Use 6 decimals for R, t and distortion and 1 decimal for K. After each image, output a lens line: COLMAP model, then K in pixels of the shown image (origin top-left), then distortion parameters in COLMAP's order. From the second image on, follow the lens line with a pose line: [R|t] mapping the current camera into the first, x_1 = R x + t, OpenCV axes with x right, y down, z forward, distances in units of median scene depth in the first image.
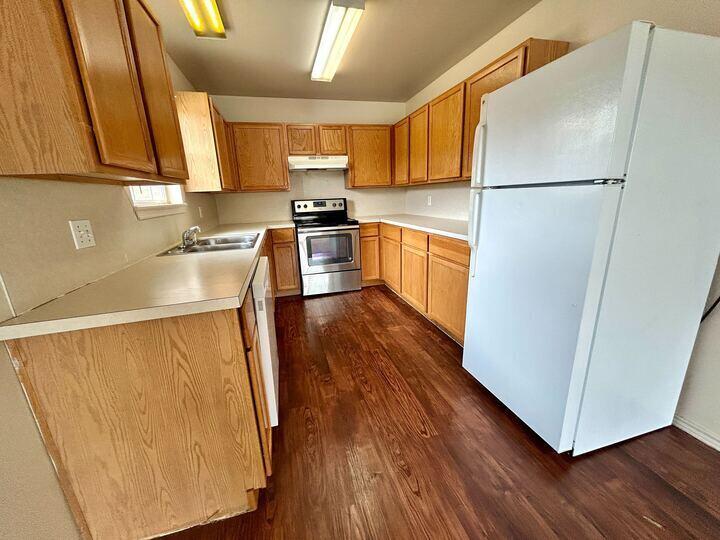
lens RADIAL K [[287.4, 0, 360.0], [0, 287.4, 270.0], [0, 0, 1]] dist [-0.000192, -0.000289]
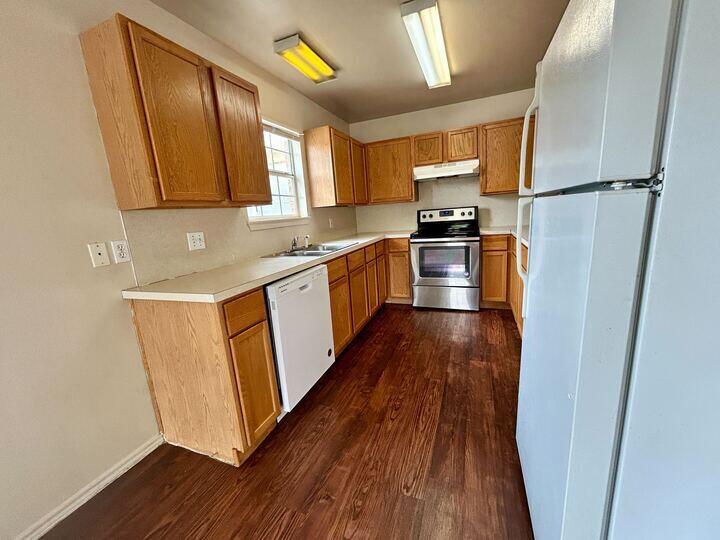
lens RADIAL K [[287.4, 0, 360.0], [0, 287.4, 270.0], [0, 0, 1]] dist [-0.000192, -0.000289]
pose [[0.801949, 0.099733, -0.589008, 0.238683], [-0.111961, 0.993587, 0.015800, -0.031001], [0.586807, 0.053275, 0.807972, 0.087447]]
